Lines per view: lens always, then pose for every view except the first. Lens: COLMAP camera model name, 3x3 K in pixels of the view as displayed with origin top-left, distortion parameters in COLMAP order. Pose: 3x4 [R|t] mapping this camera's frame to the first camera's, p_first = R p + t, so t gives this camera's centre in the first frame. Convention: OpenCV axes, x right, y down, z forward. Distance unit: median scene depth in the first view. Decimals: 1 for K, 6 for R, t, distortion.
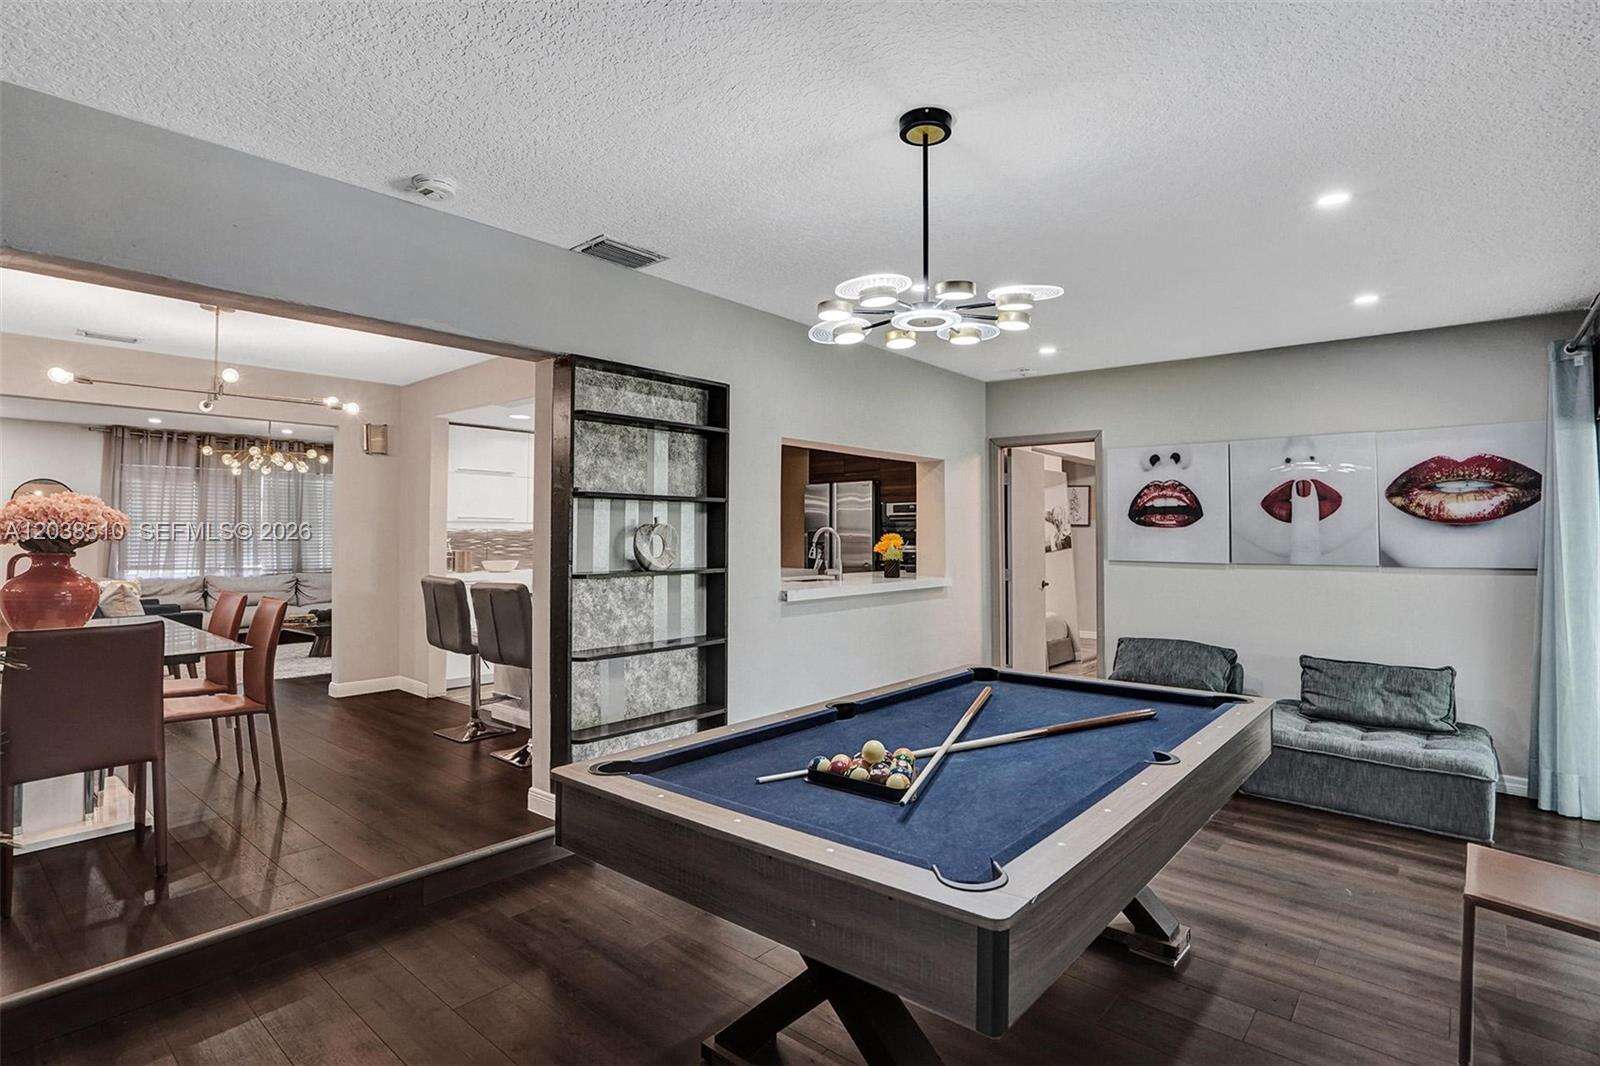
lens RADIAL K [[814.8, 0, 802.3], [0, 814.8, 529.3], [0, 0, 1]] dist [-0.001471, -0.000157]
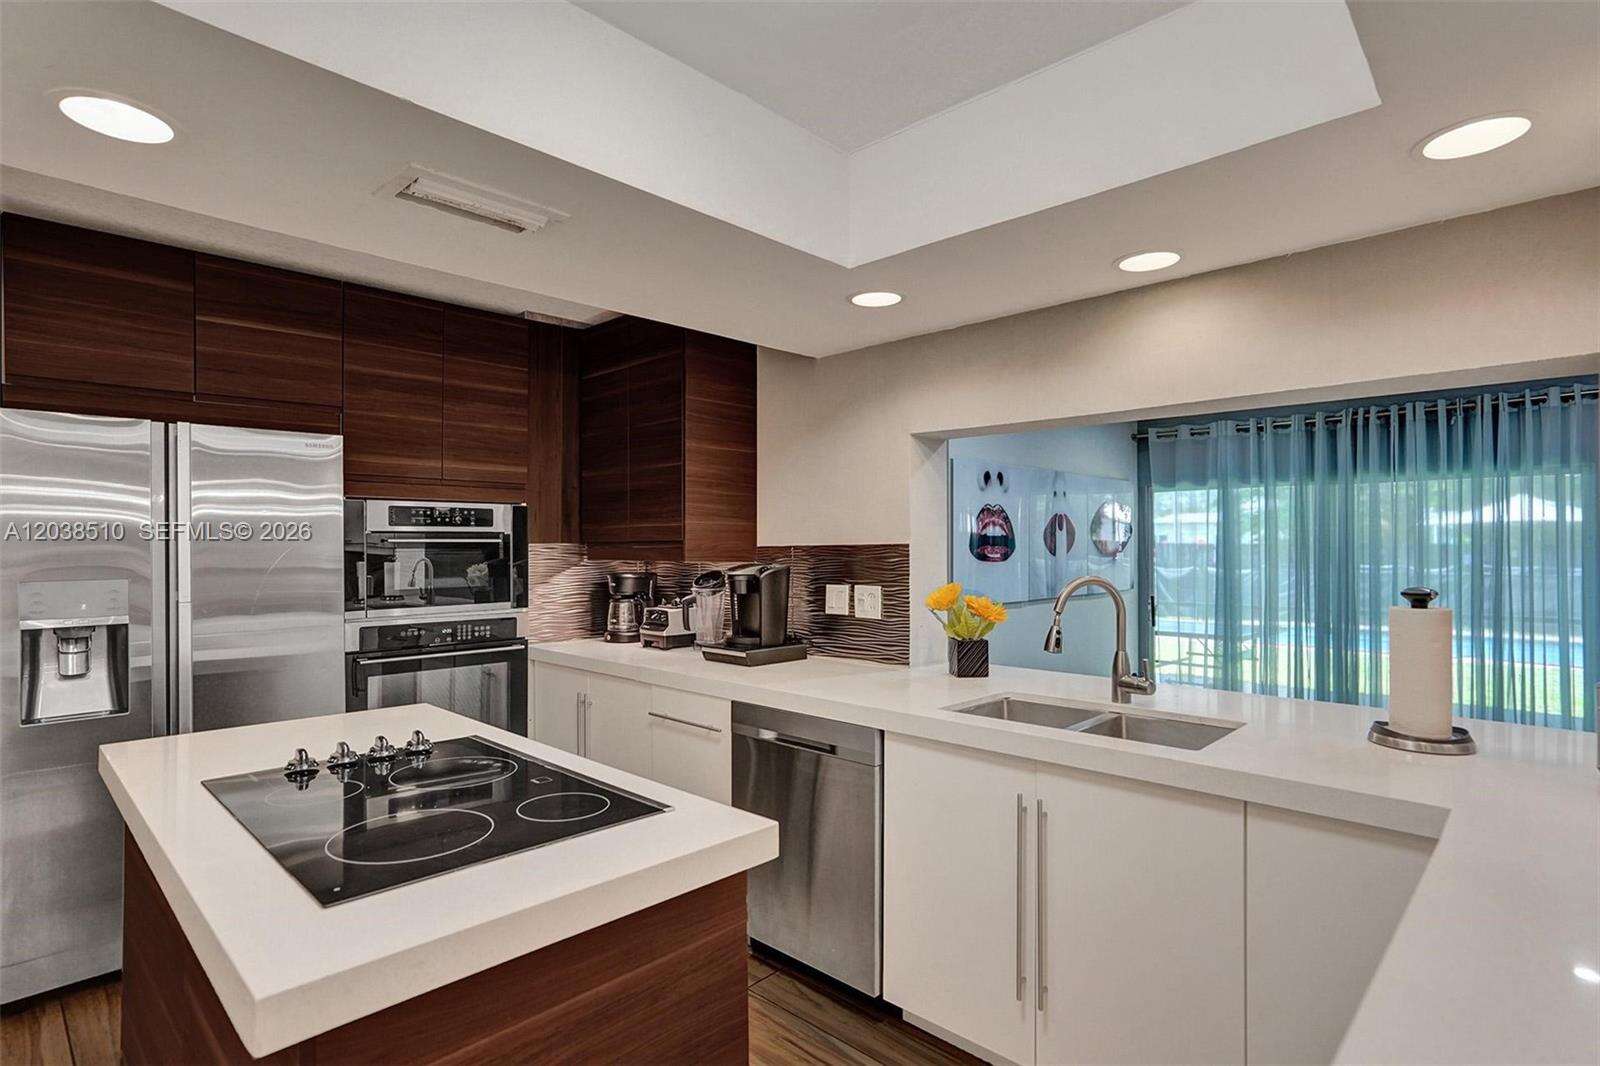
lens RADIAL K [[814.8, 0, 804.6], [0, 814.8, 533.8], [0, 0, 1]] dist [-0.001471, -0.000157]
pose [[0.048556, 0.001990, 0.998818, -0.382816], [-0.012559, 0.999920, -0.001382, -0.026864], [-0.998741, -0.012477, 0.048577, 1.149273]]
